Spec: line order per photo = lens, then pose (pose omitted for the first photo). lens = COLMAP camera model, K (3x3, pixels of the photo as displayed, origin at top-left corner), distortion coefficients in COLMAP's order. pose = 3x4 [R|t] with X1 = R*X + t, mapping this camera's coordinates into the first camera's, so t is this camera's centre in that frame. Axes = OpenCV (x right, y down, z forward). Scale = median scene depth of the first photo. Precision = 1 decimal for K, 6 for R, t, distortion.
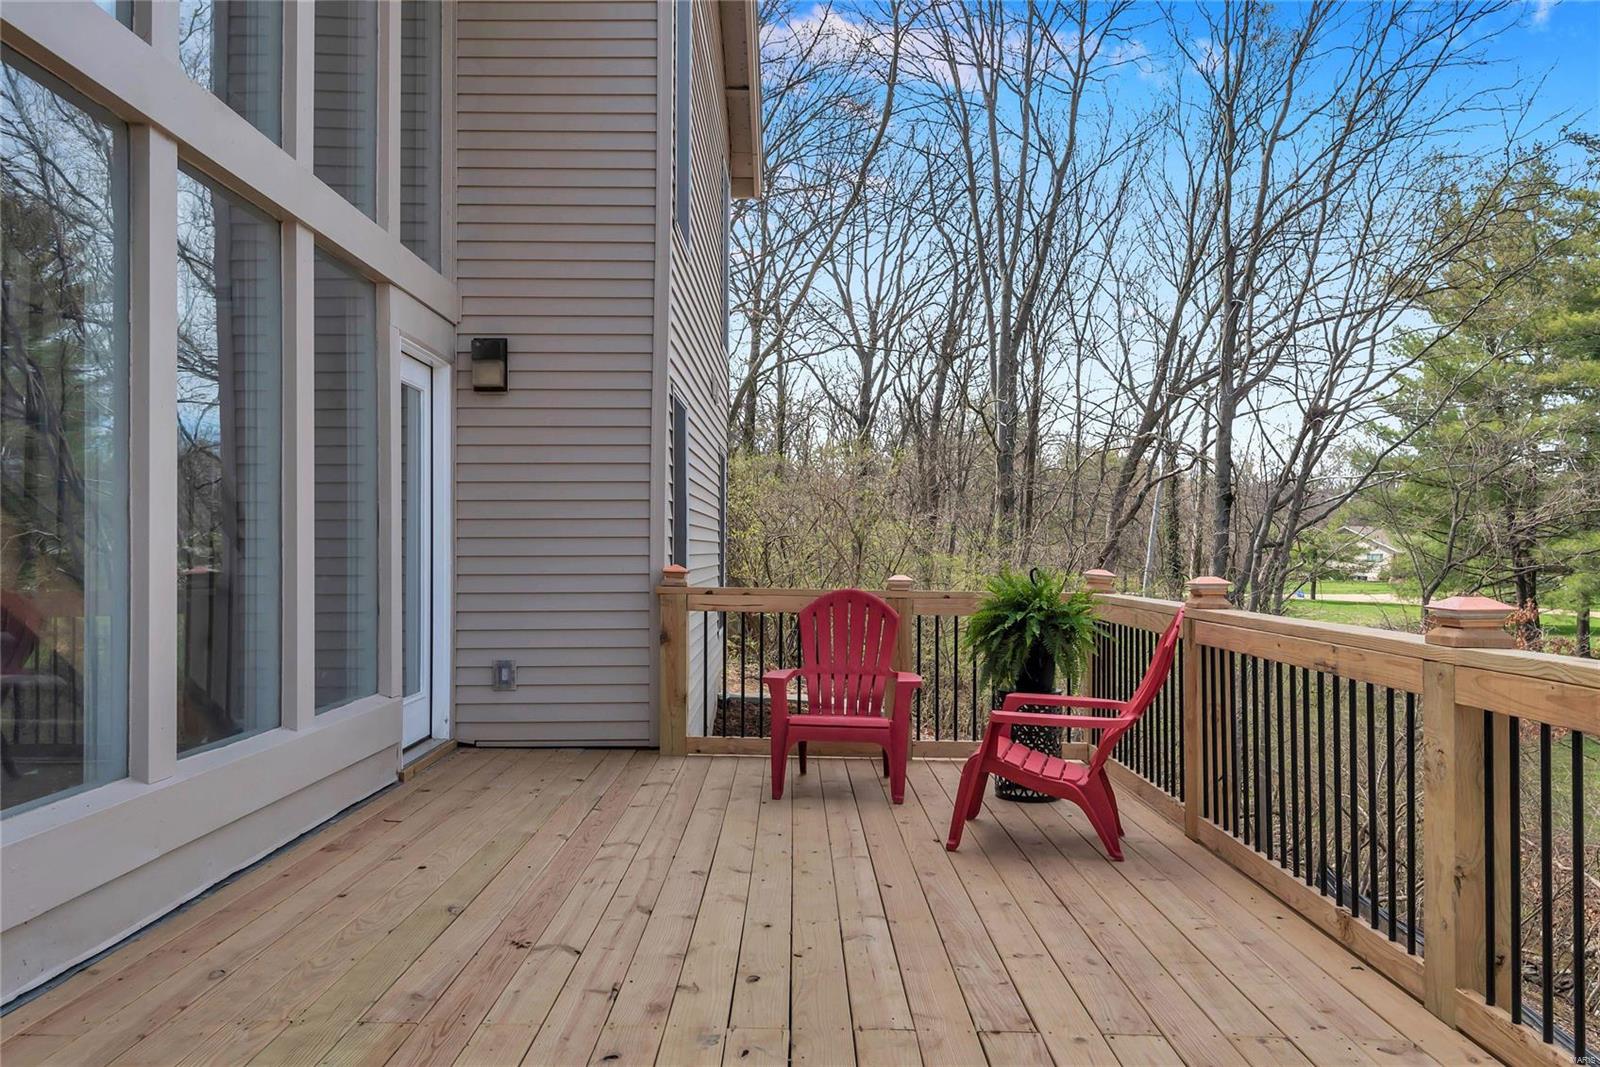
lens RADIAL K [[1231.1, 0, 800.0], [0, 1231.1, 533.5], [0, 0, 1]] dist [0.038265, -0.002076]
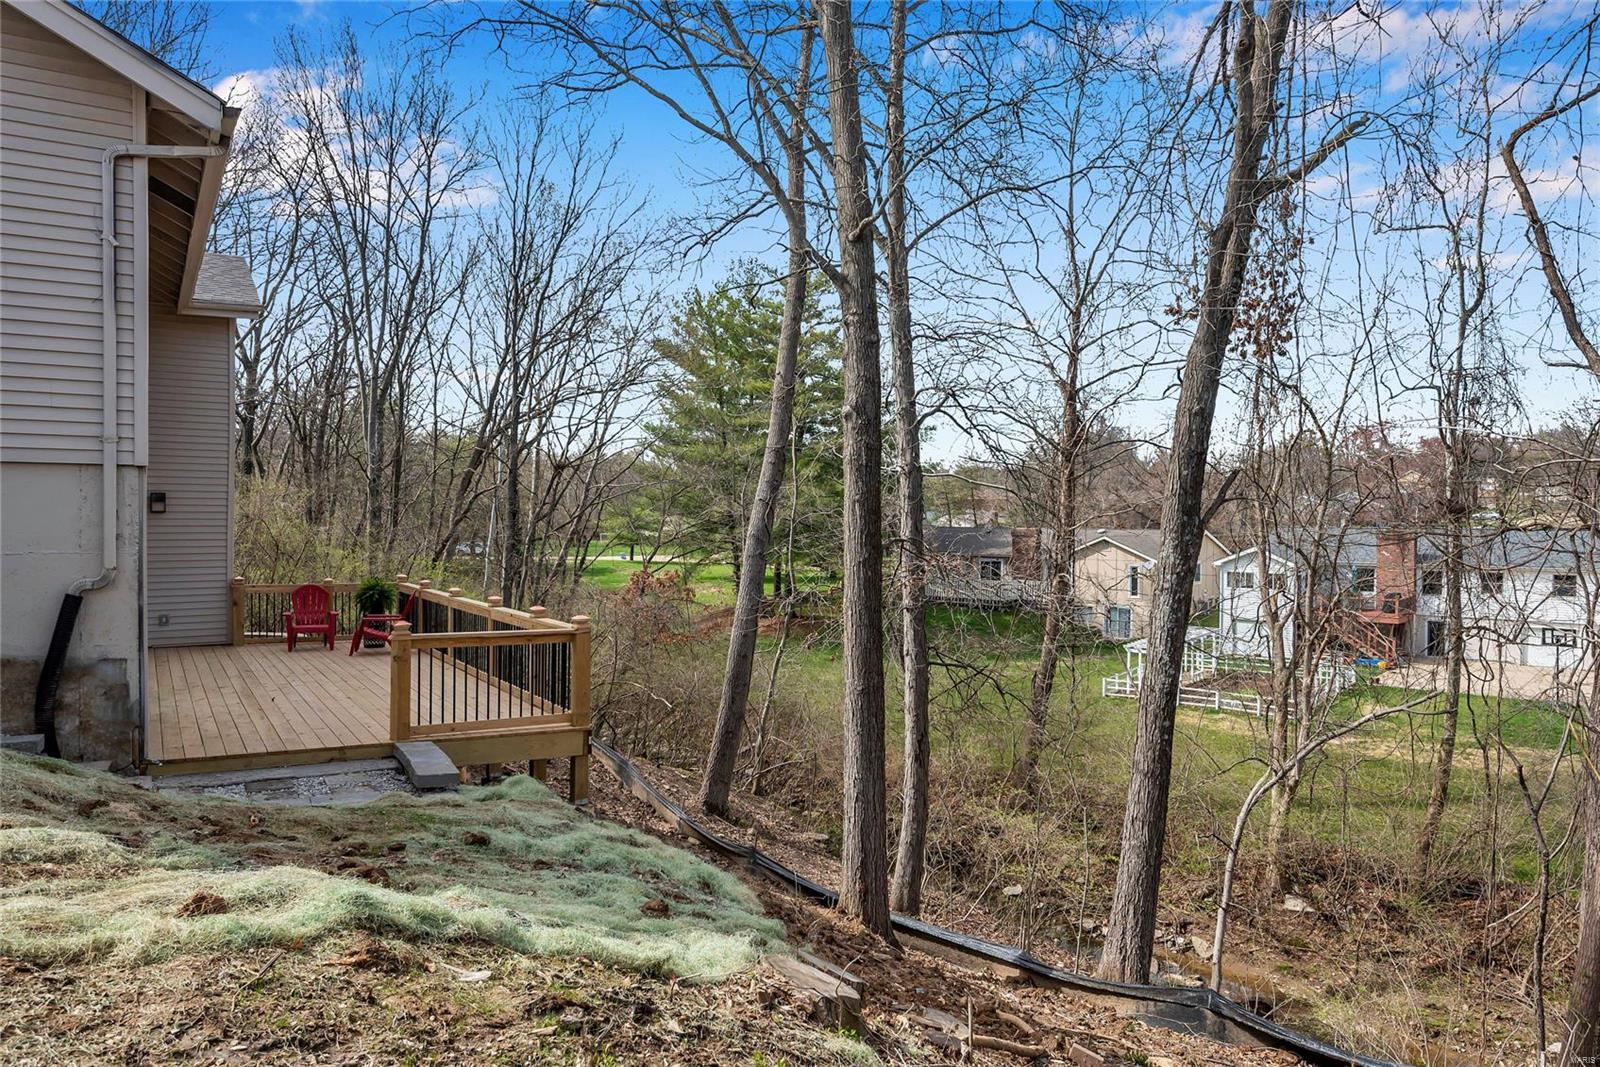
lens RADIAL K [[1041.4, 0, 800.0], [0, 1041.4, 533.5], [0, 0, 1]] dist [0.011829, -0.001291]
pose [[0.853768, -0.007046, 0.520606, -0.063231], [-0.006078, 0.999705, 0.023499, -0.034323], [-0.520618, -0.023227, 0.853473, -0.421108]]
